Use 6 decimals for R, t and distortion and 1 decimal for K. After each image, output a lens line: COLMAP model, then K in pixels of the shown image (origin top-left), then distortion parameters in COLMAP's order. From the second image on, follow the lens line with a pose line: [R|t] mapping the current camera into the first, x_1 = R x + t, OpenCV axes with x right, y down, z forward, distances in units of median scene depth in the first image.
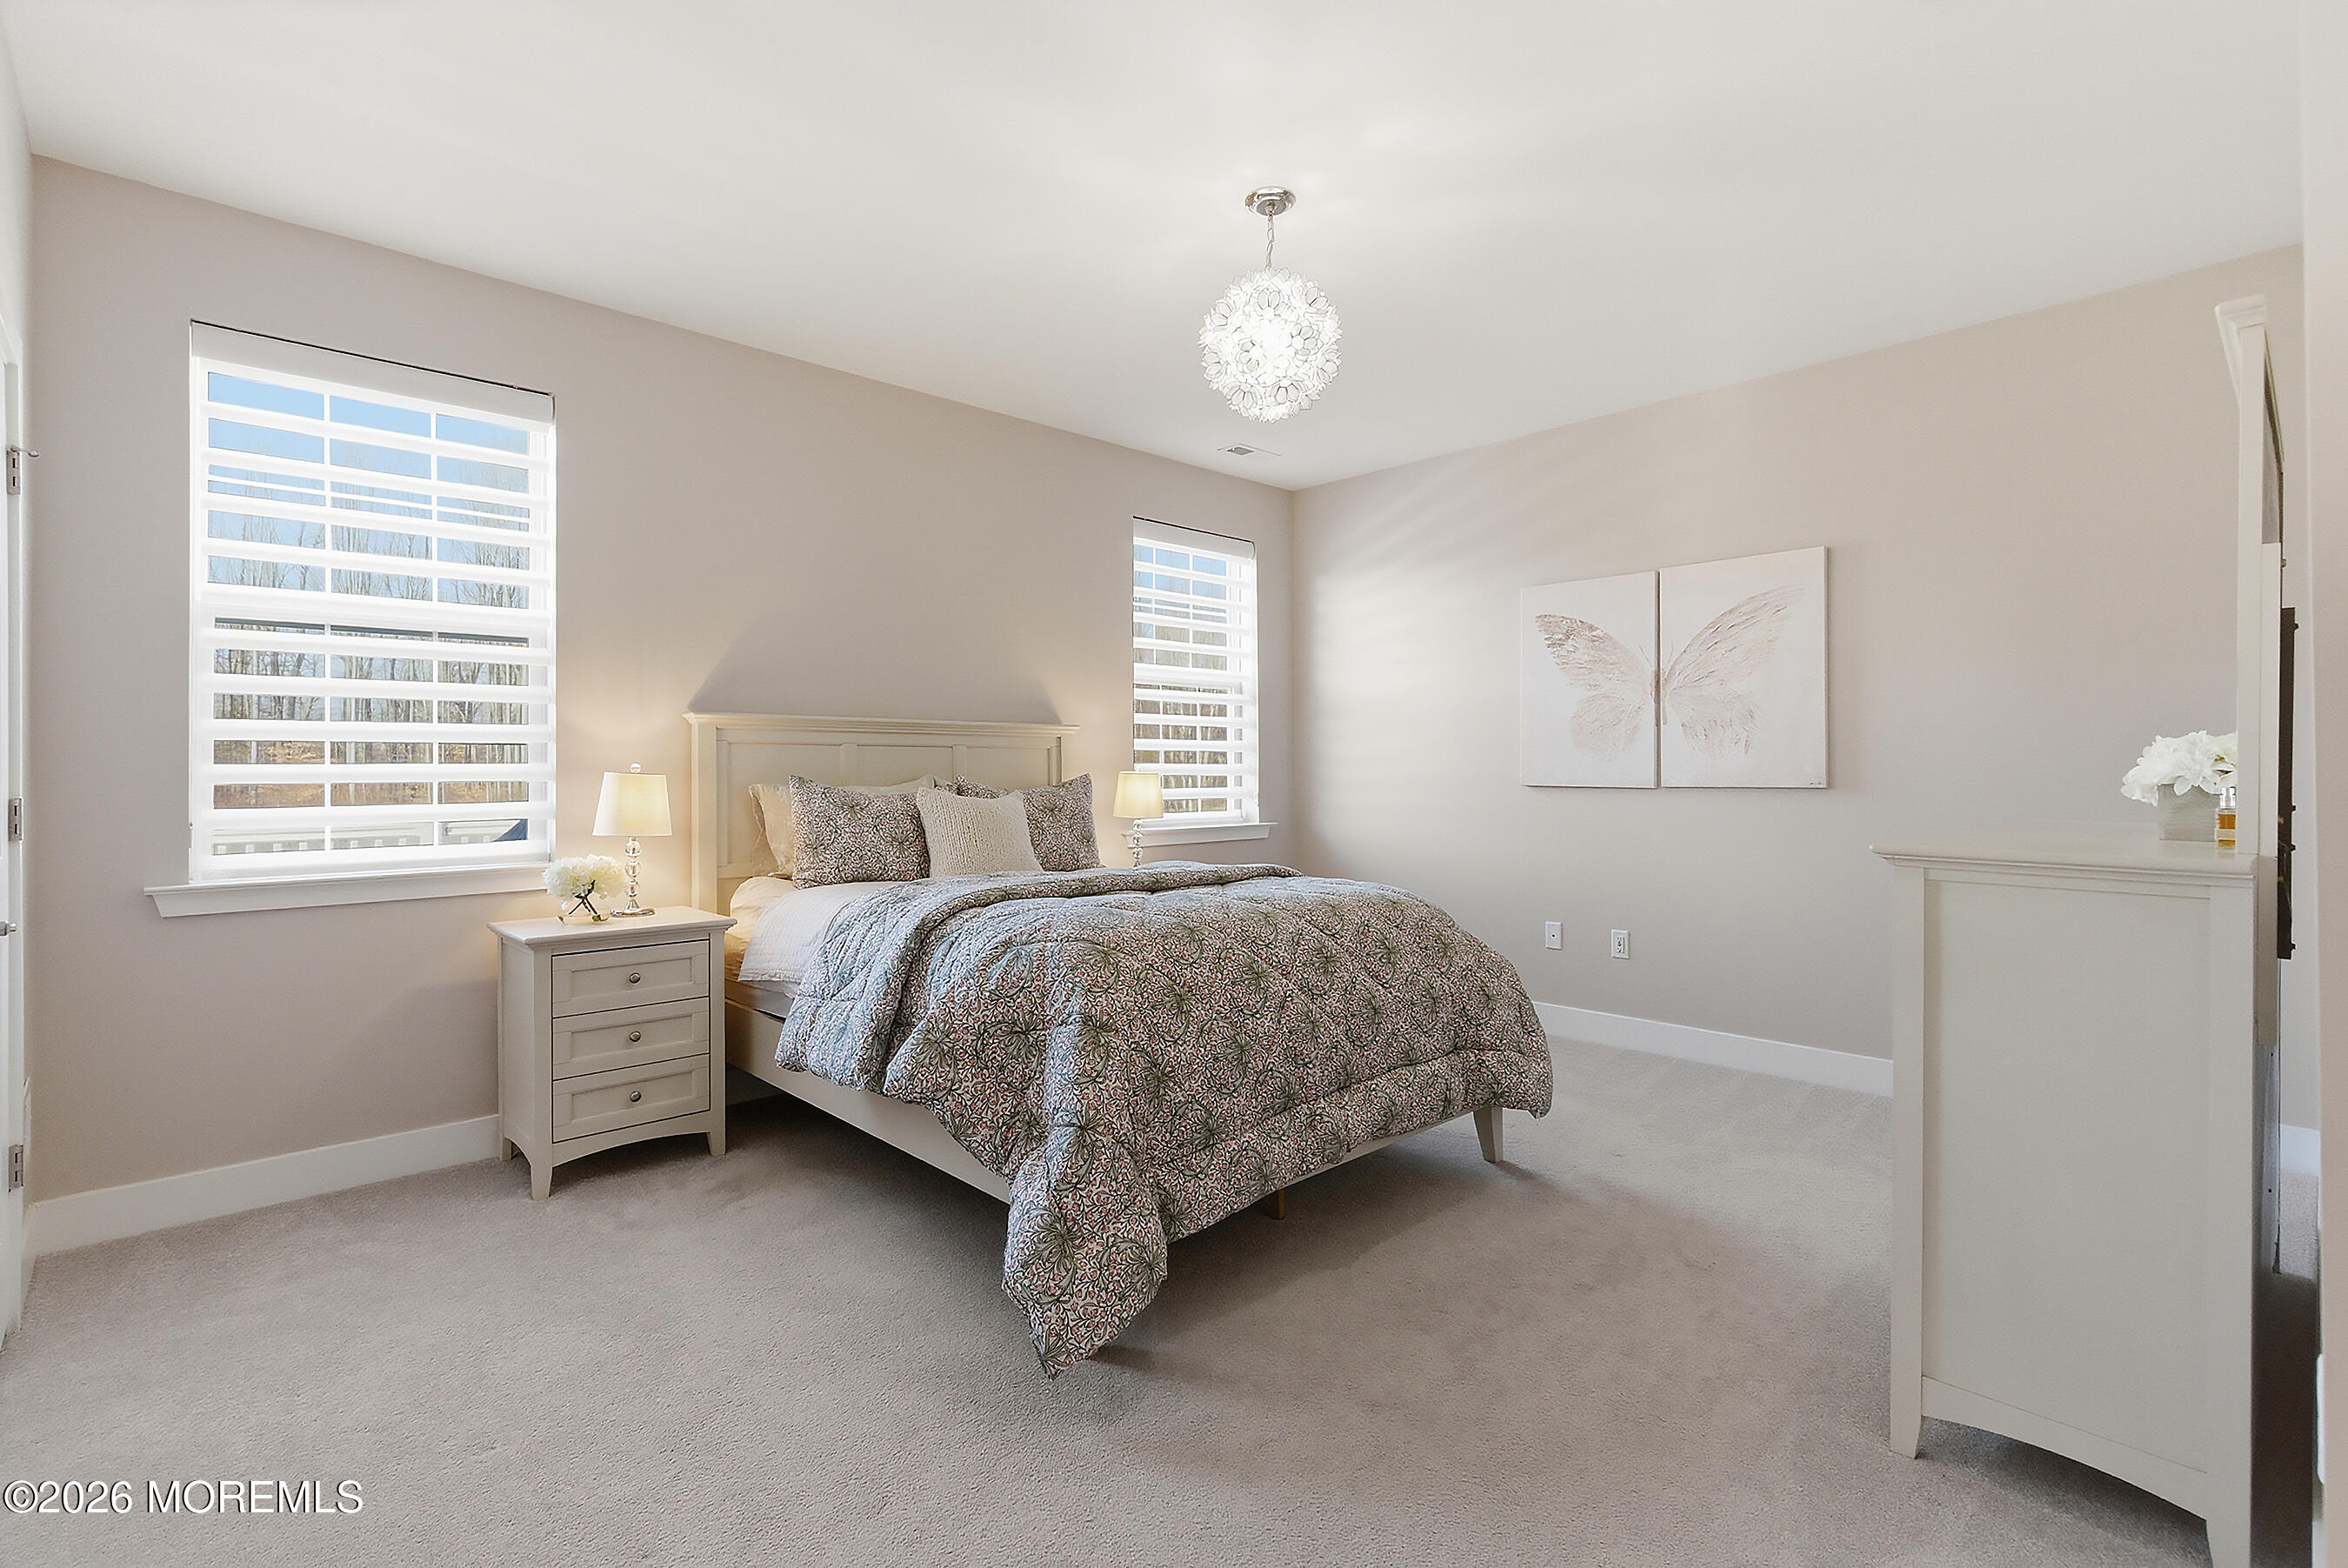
lens RADIAL K [[1096.2, 0, 1175.7], [0, 1096.2, 758.6], [0, 0, 1]] dist [0.004629, 0.000152]
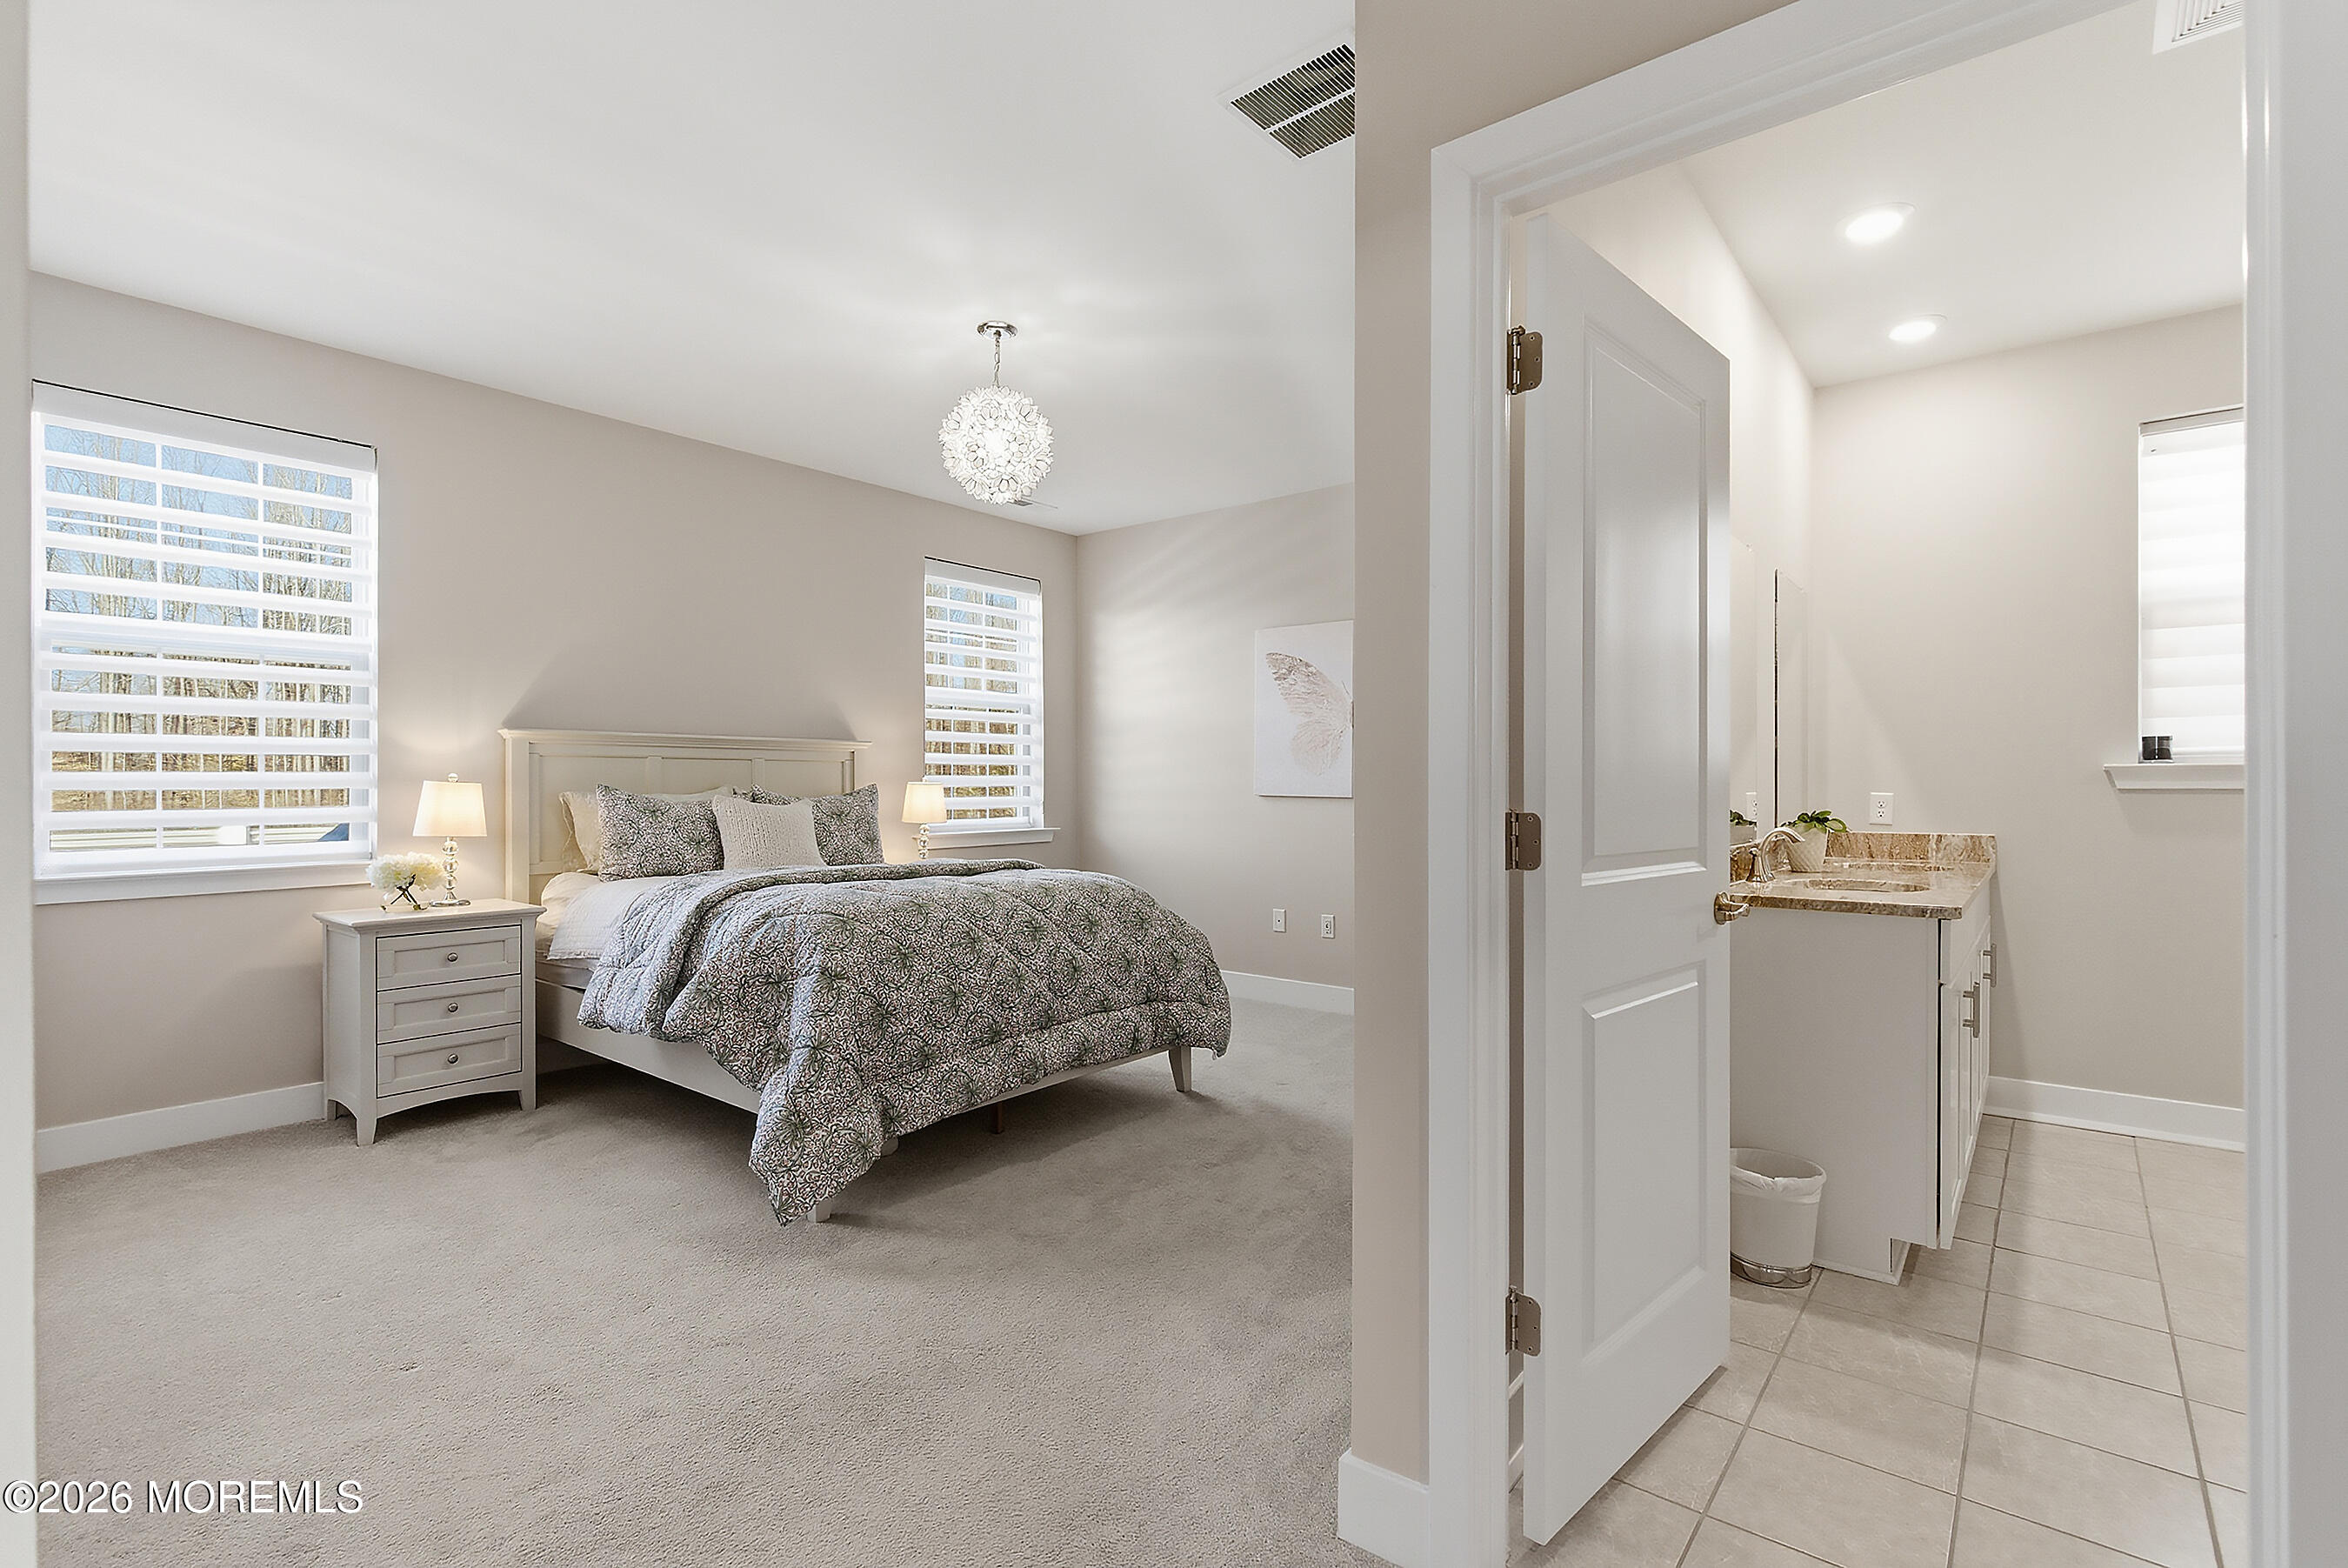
lens RADIAL K [[1067.4, 0, 1165.2], [0, 1067.4, 777.7], [0, 0, 1]] dist [-0.001222, -0.000348]
pose [[0.991021, 0.004763, 0.133622, 0.108669], [-0.005655, 0.999964, 0.006296, -0.002484], [-0.133587, -0.006995, 0.991012, -0.229869]]
